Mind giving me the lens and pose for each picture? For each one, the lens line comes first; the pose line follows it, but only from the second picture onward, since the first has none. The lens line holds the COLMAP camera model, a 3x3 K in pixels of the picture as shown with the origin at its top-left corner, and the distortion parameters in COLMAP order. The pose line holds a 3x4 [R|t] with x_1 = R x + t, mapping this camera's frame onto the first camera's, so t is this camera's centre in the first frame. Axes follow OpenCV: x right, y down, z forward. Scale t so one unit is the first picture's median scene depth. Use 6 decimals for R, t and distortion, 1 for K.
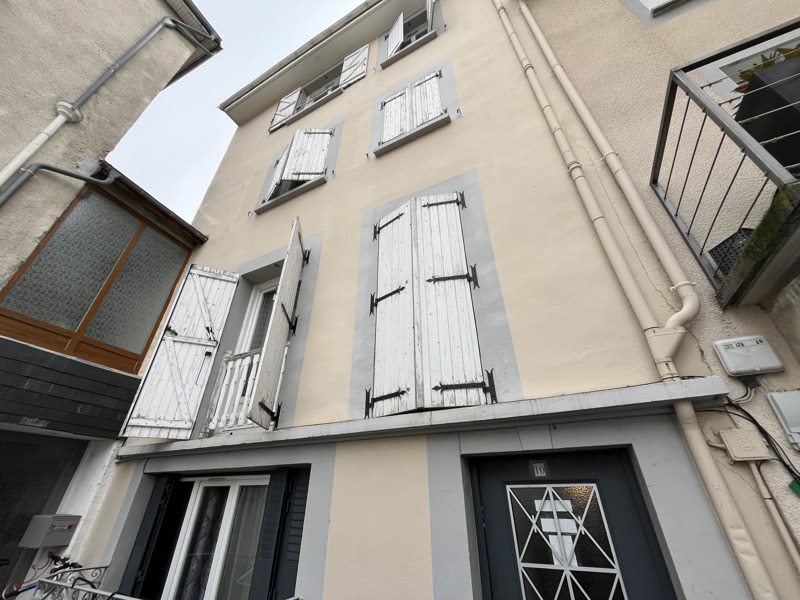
lens RADIAL K [[323.4, 0, 400.0], [0, 323.4, 300.0], [0, 0, 1]] dist [-0.008950, -0.000074]
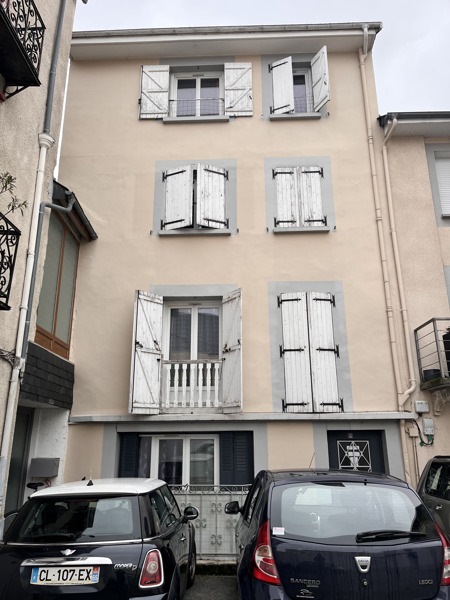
lens RADIAL K [[457.4, 0, 225.0], [0, 457.4, 300.0], [0, 0, 1]] dist [0.007429, -0.000171]
pose [[0.906538, 0.119307, 0.404914, -1.956817], [-0.219717, 0.952409, 0.211287, -1.000146], [-0.360435, -0.280506, 0.889608, -1.508897]]
